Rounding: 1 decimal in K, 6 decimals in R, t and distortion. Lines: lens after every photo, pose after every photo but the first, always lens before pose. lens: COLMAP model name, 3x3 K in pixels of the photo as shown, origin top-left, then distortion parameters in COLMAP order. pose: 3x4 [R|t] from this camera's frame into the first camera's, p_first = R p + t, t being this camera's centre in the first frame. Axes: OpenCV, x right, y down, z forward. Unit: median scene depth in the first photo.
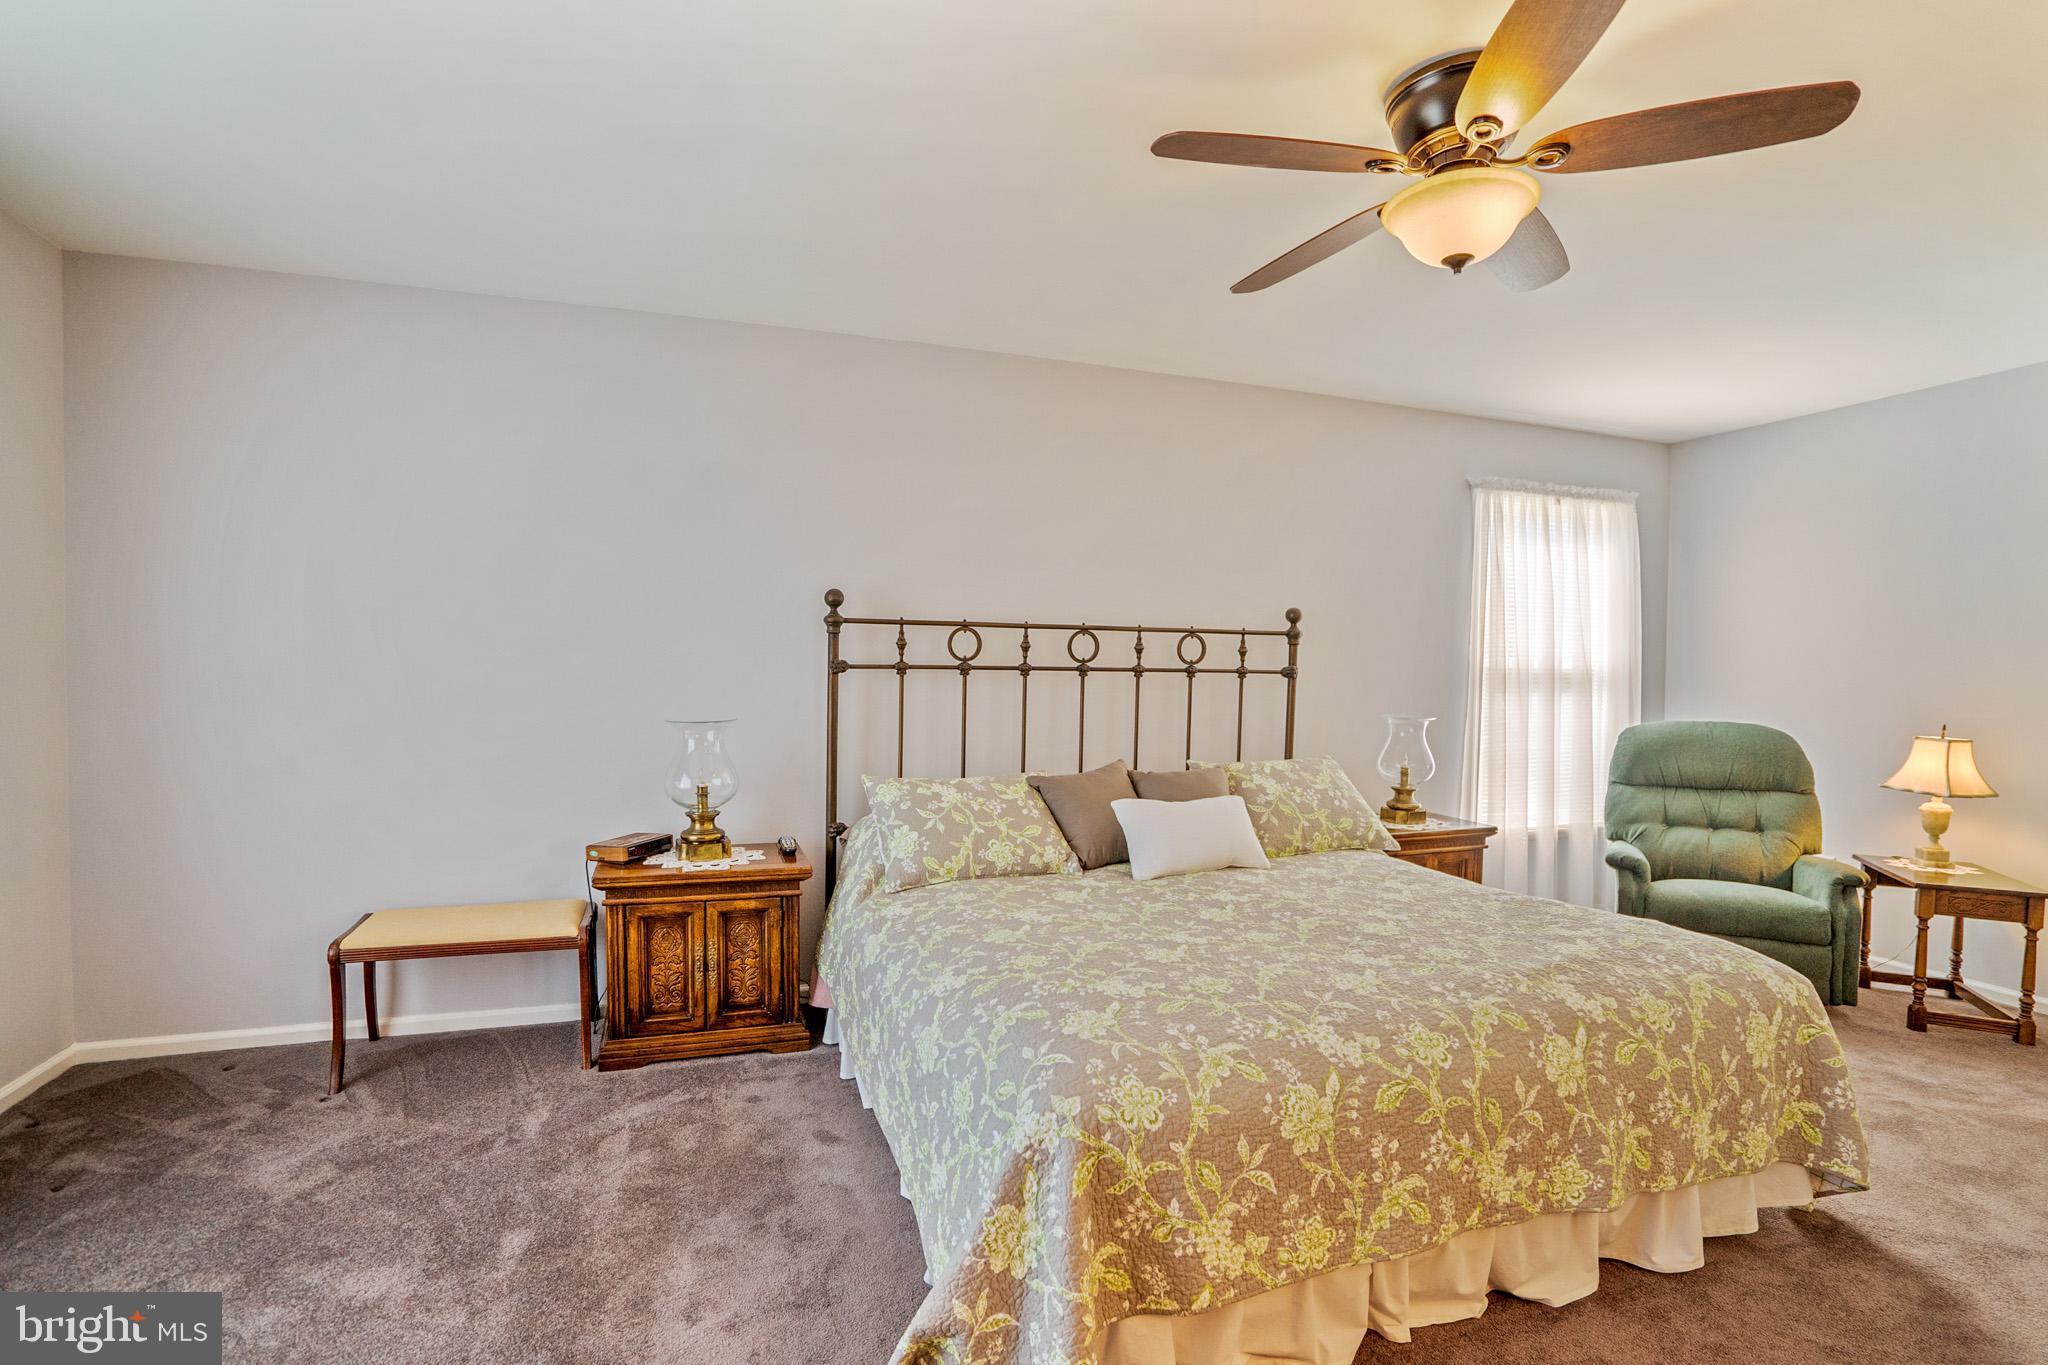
lens RADIAL K [[1002.0, 0, 1024.0], [0, 1002.0, 682.5], [0, 0, 1]] dist [0.005990, 0.000341]
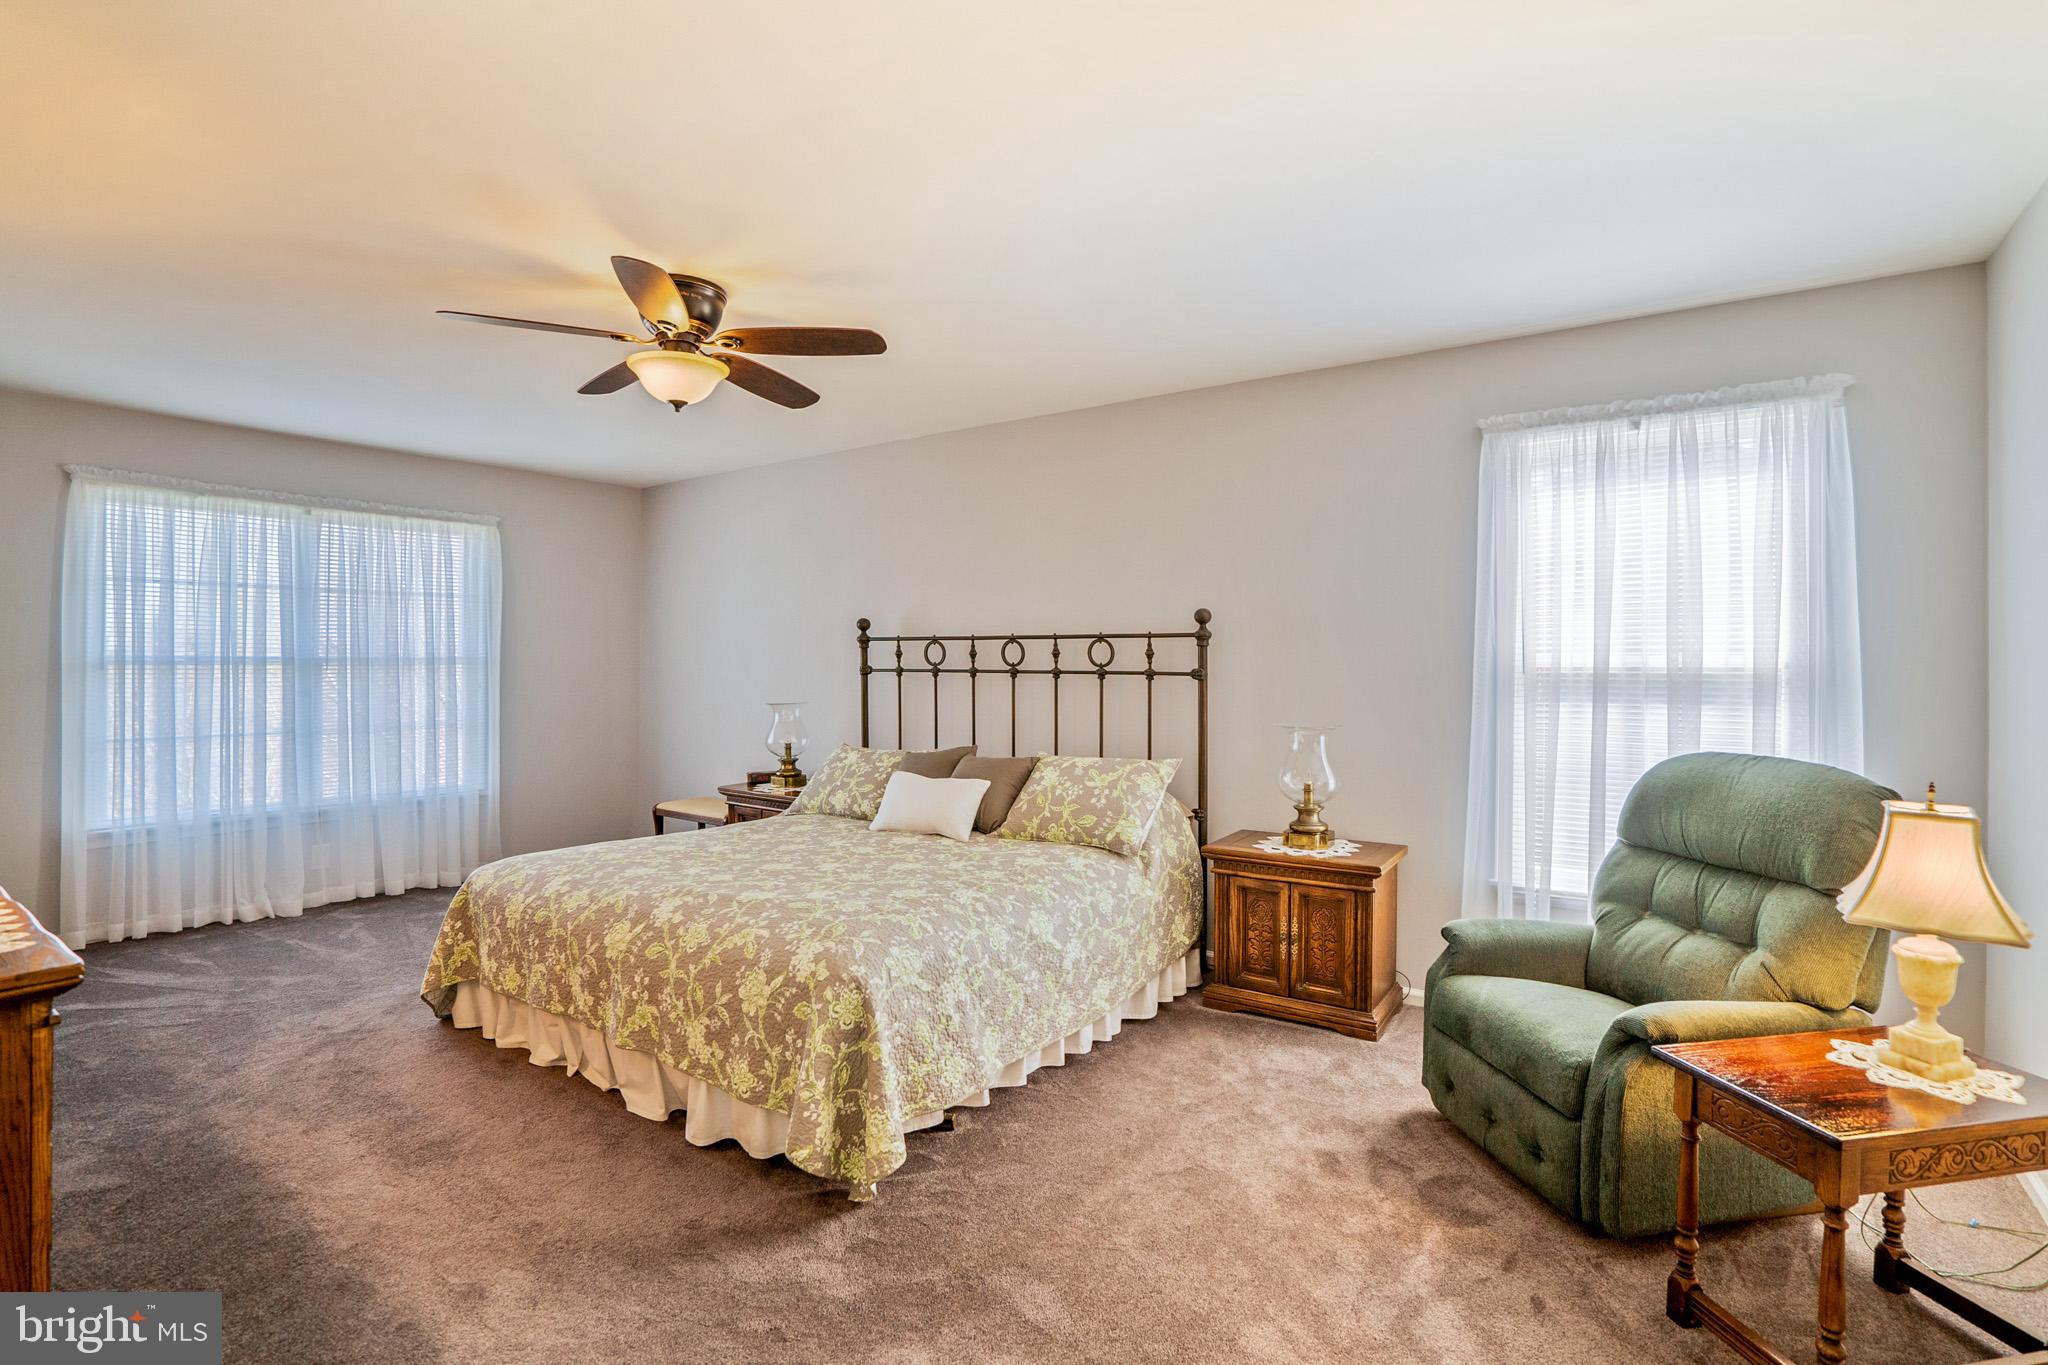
lens RADIAL K [[947.8, 0, 1024.0], [0, 947.8, 682.5], [0, 0, 1]] dist [-0.050522, 0.000042]
pose [[0.552072, 0.003661, -0.833788, 0.981313], [-0.017322, 0.999825, -0.007079, 0.007200], [0.833616, 0.018351, 0.552039, 0.370090]]
